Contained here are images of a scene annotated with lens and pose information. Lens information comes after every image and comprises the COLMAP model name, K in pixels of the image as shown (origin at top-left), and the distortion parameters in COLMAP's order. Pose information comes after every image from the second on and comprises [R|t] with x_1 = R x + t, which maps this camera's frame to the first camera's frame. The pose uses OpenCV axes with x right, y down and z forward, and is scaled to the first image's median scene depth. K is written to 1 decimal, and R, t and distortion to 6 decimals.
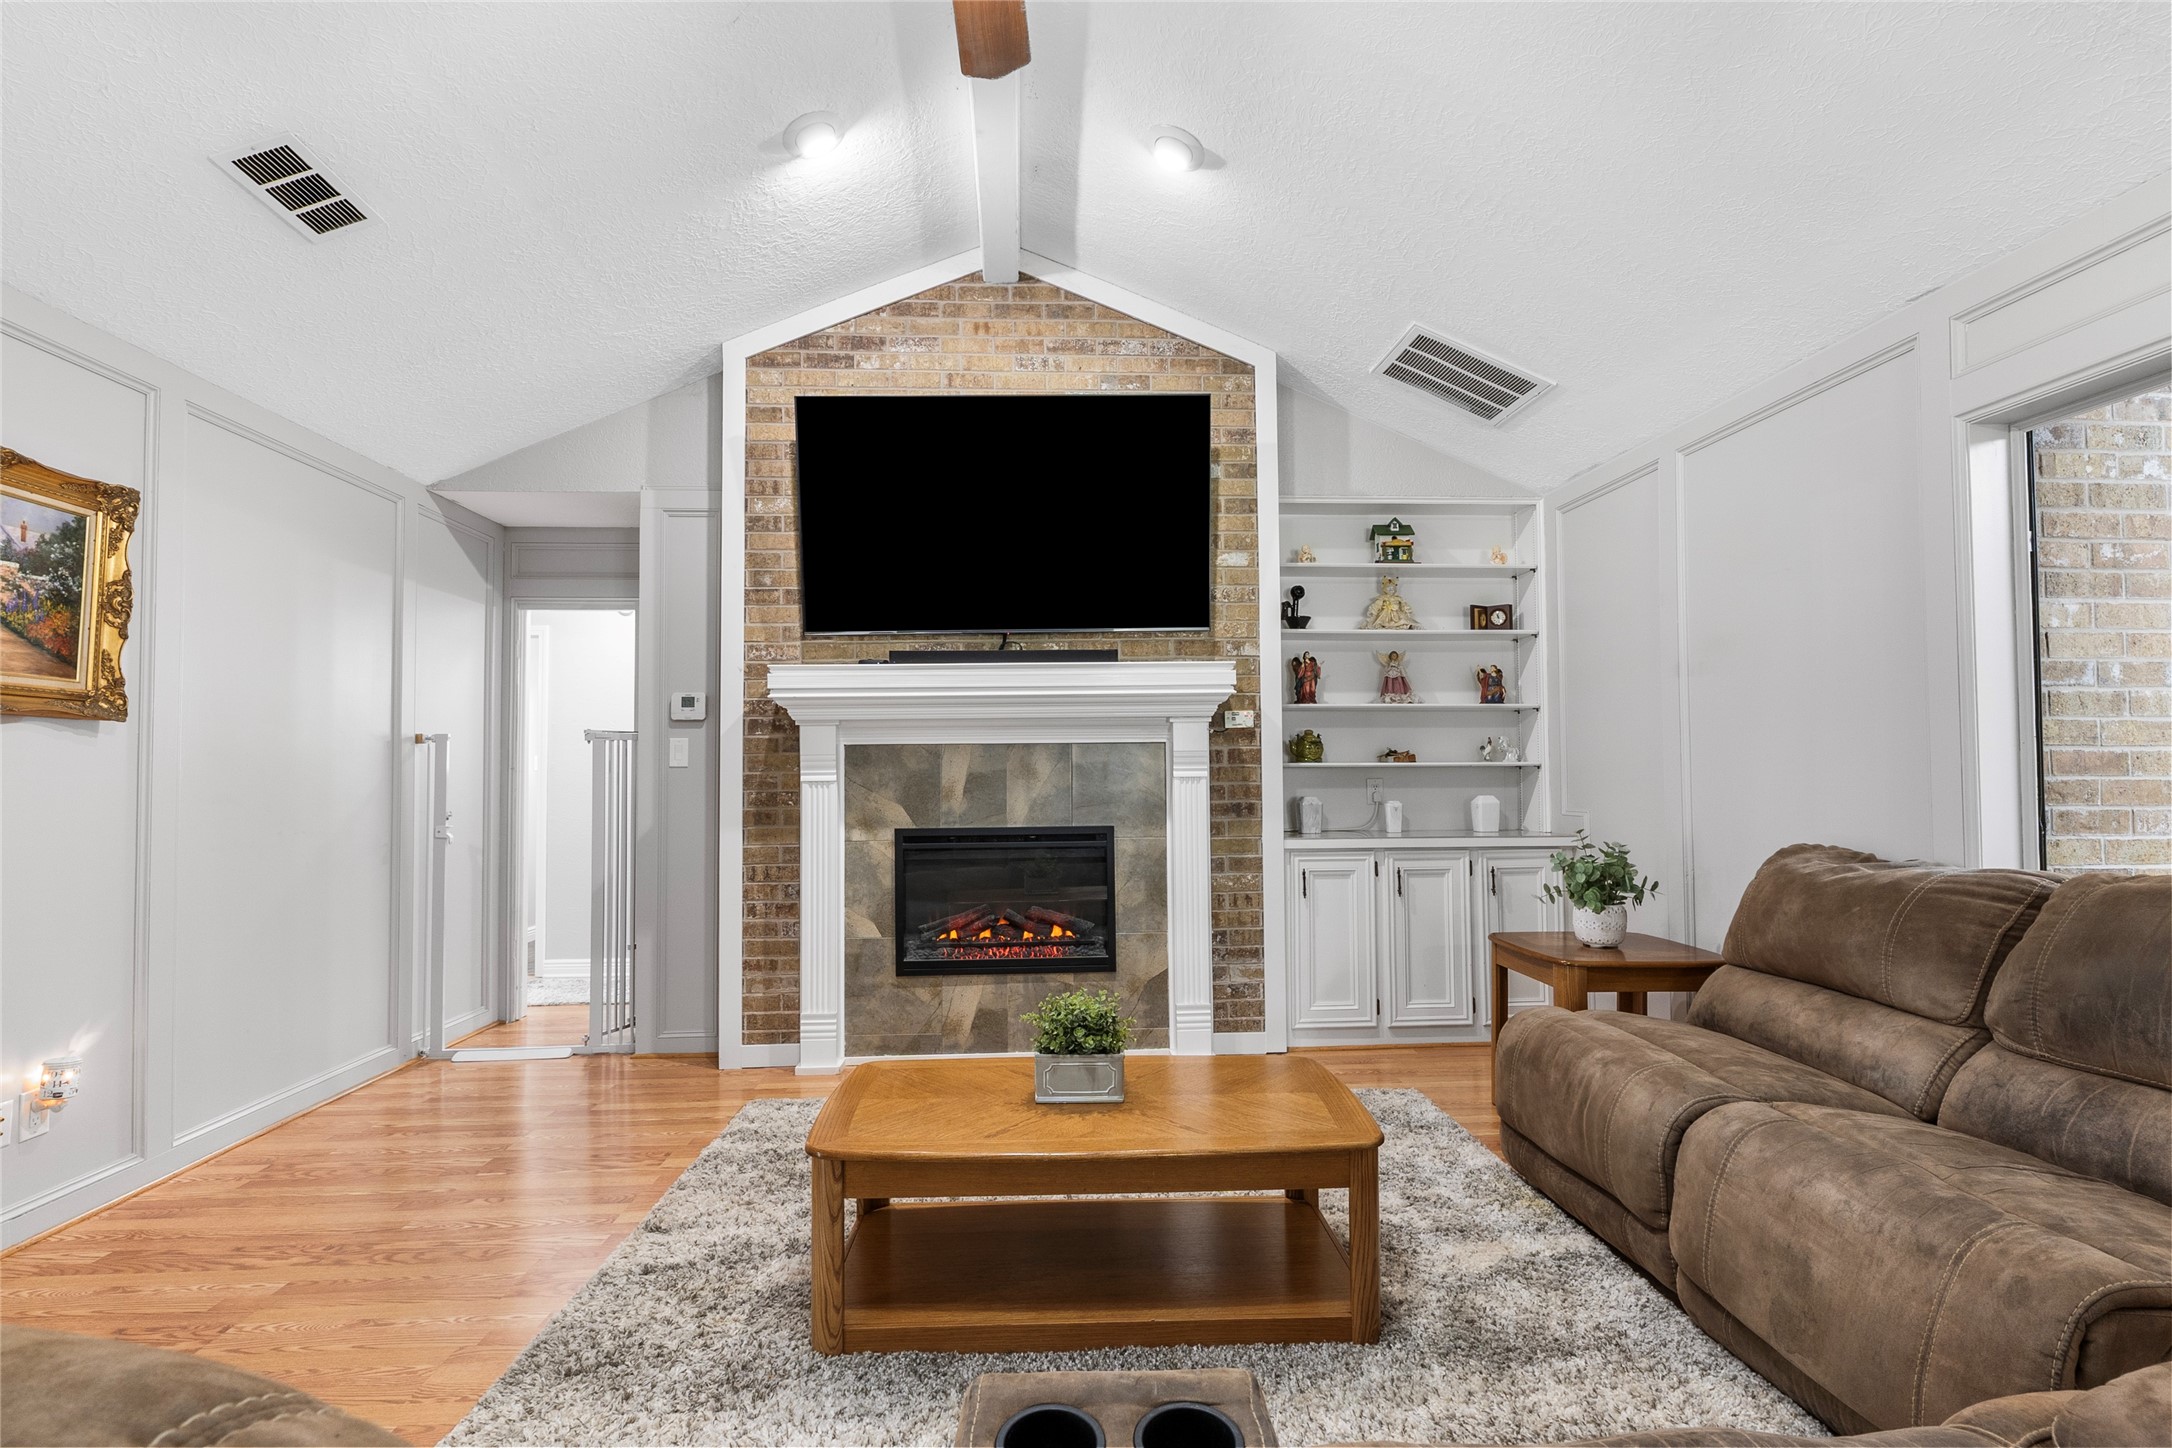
lens RADIAL K [[1020.3, 0, 1083.6], [0, 1020.3, 733.4], [0, 0, 1]] dist [-0.005811, -0.000443]
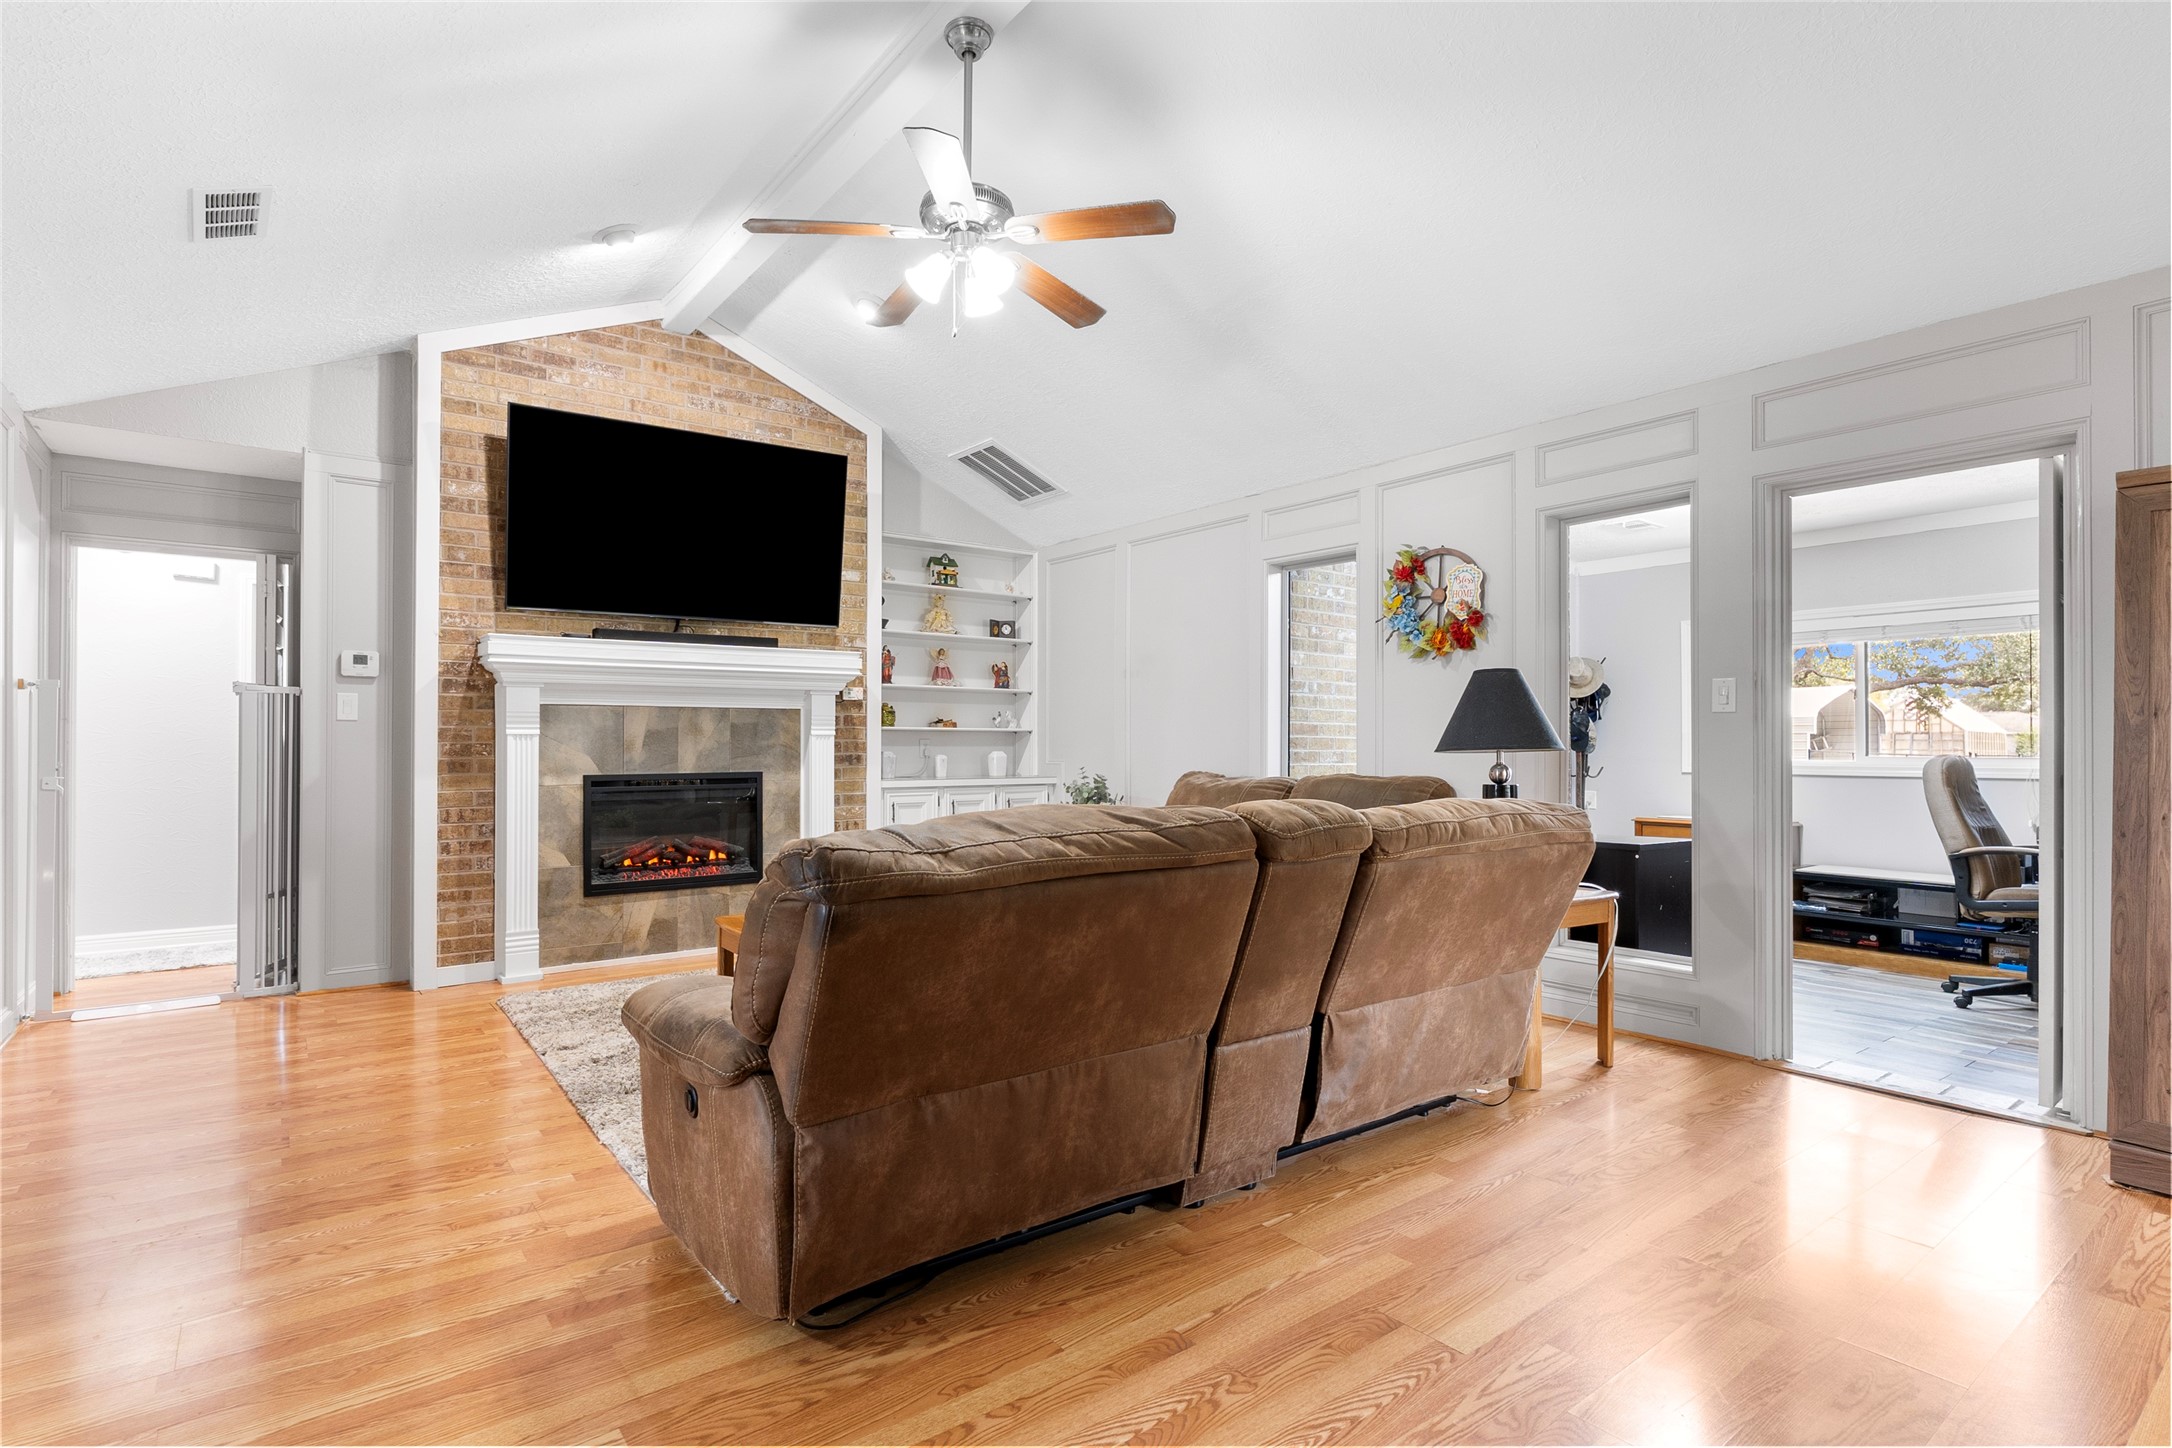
lens RADIAL K [[1060.8, 0, 1080.0], [0, 1060.8, 733.7], [0, 0, 1]] dist [-0.000821, 0.000114]
pose [[0.827135, 0.013107, 0.561851, -0.398009], [-0.026244, 0.999538, 0.015318, 0.010137], [-0.561391, -0.027415, 0.827097, -0.353332]]
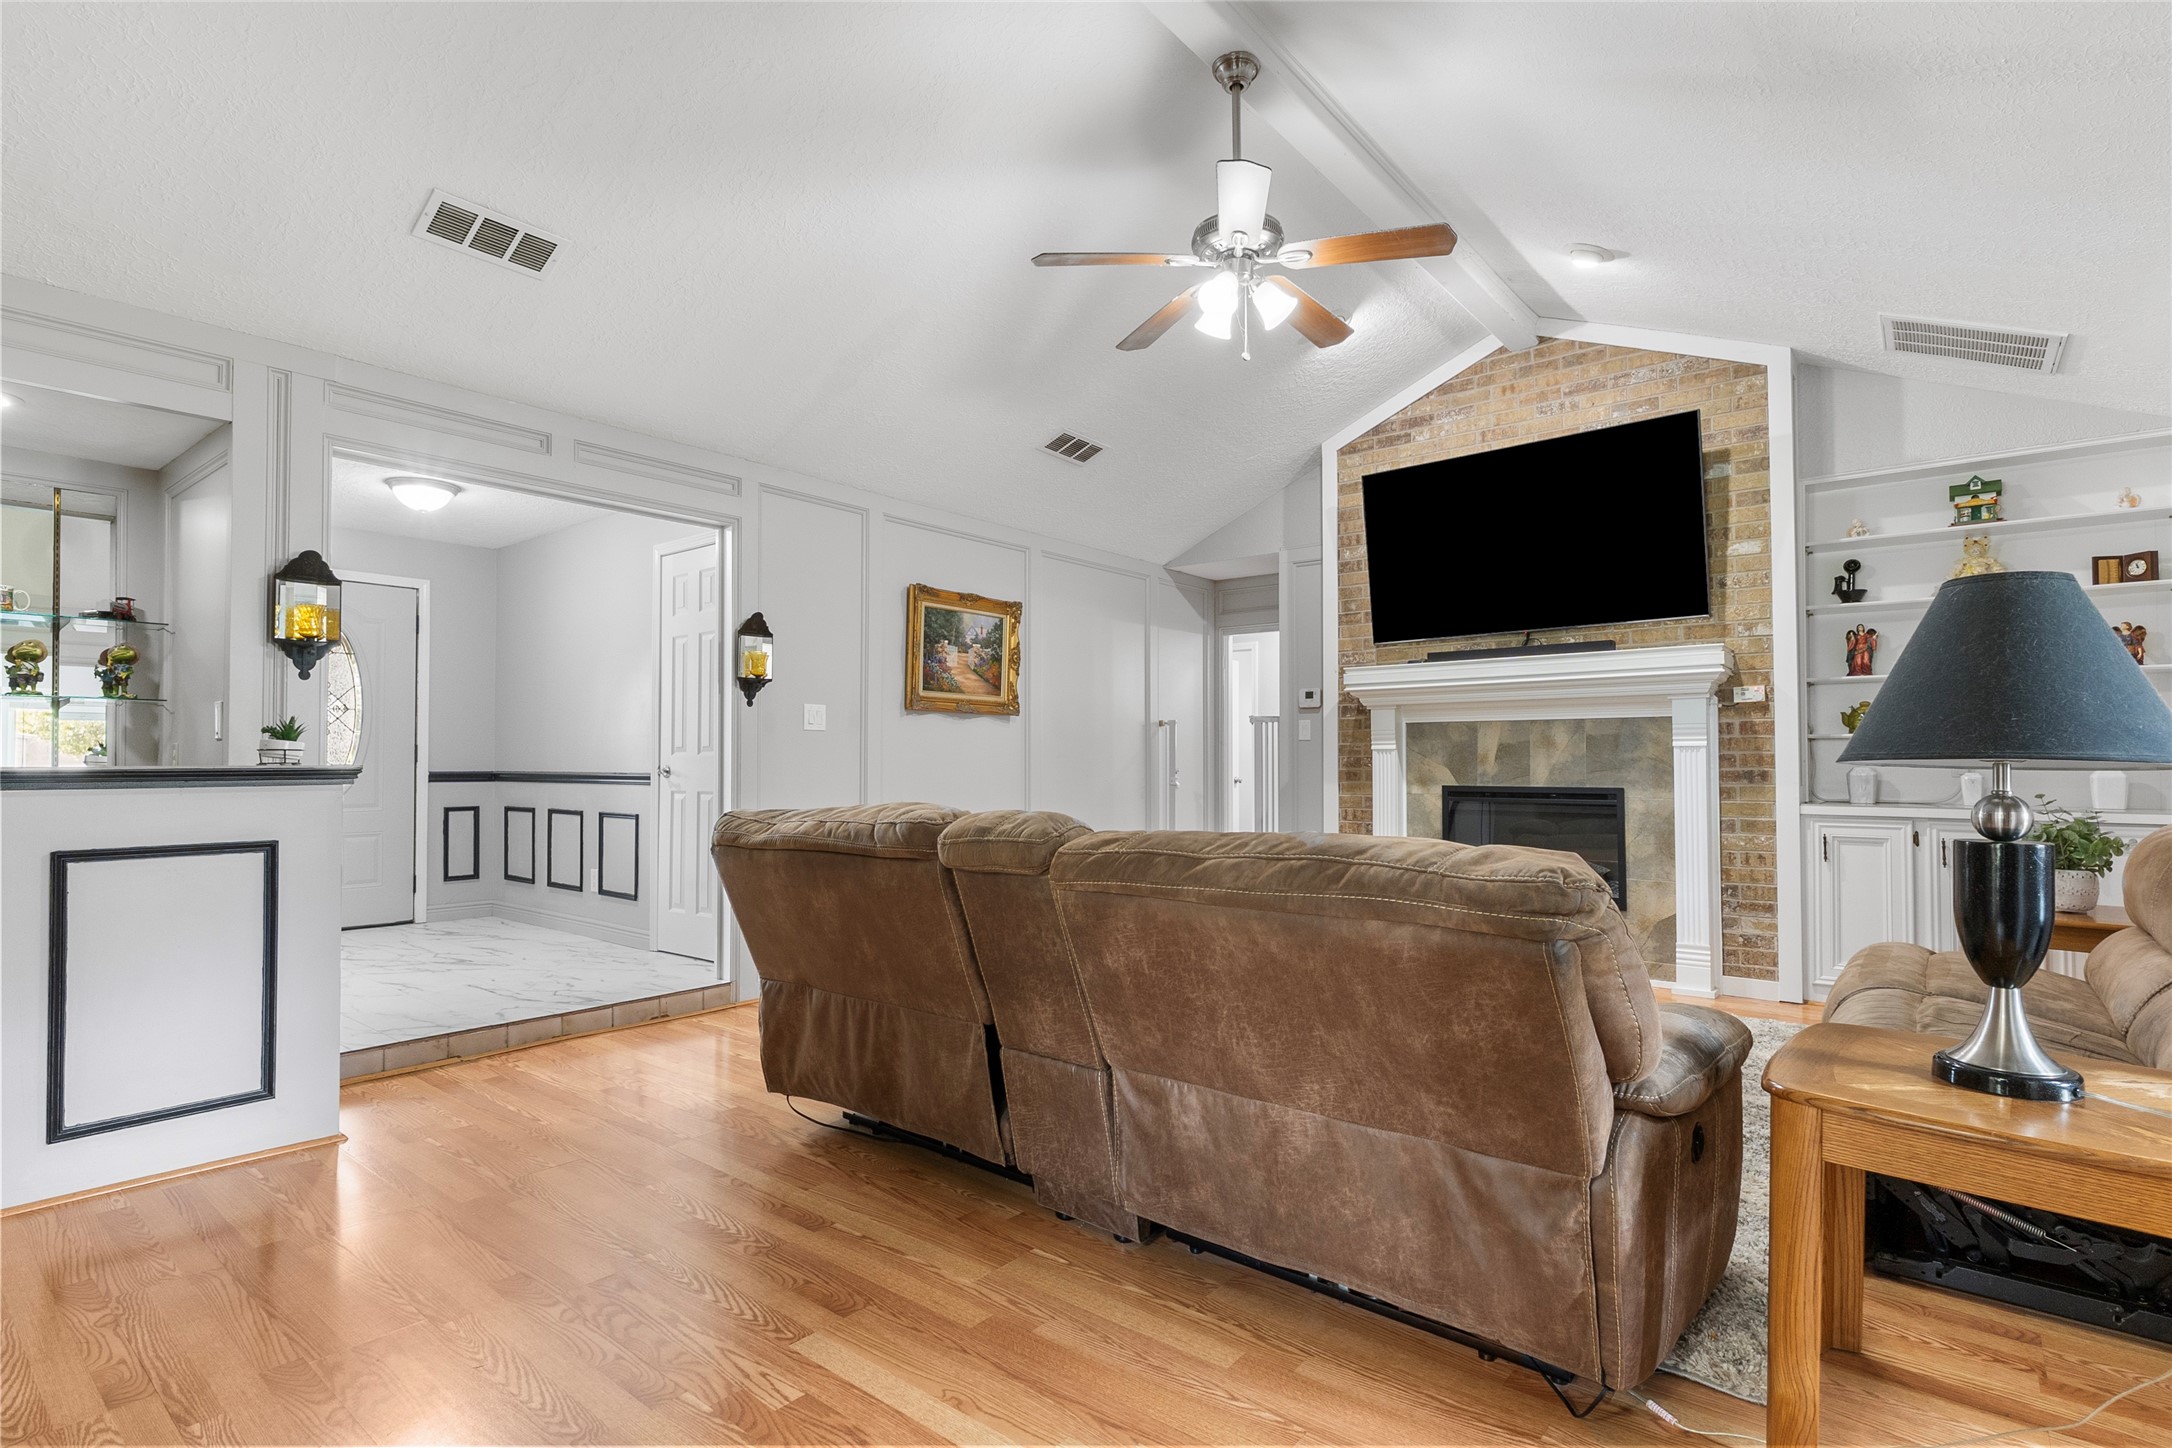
lens RADIAL K [[1060.8, 0, 1080.0], [0, 1060.8, 733.7], [0, 0, 1]] dist [-0.000821, 0.000114]
pose [[0.734857, -0.008804, -0.678165, 0.399795], [0.017546, 0.999828, 0.006033, 0.009228], [0.677995, -0.016333, 0.734885, -0.329087]]
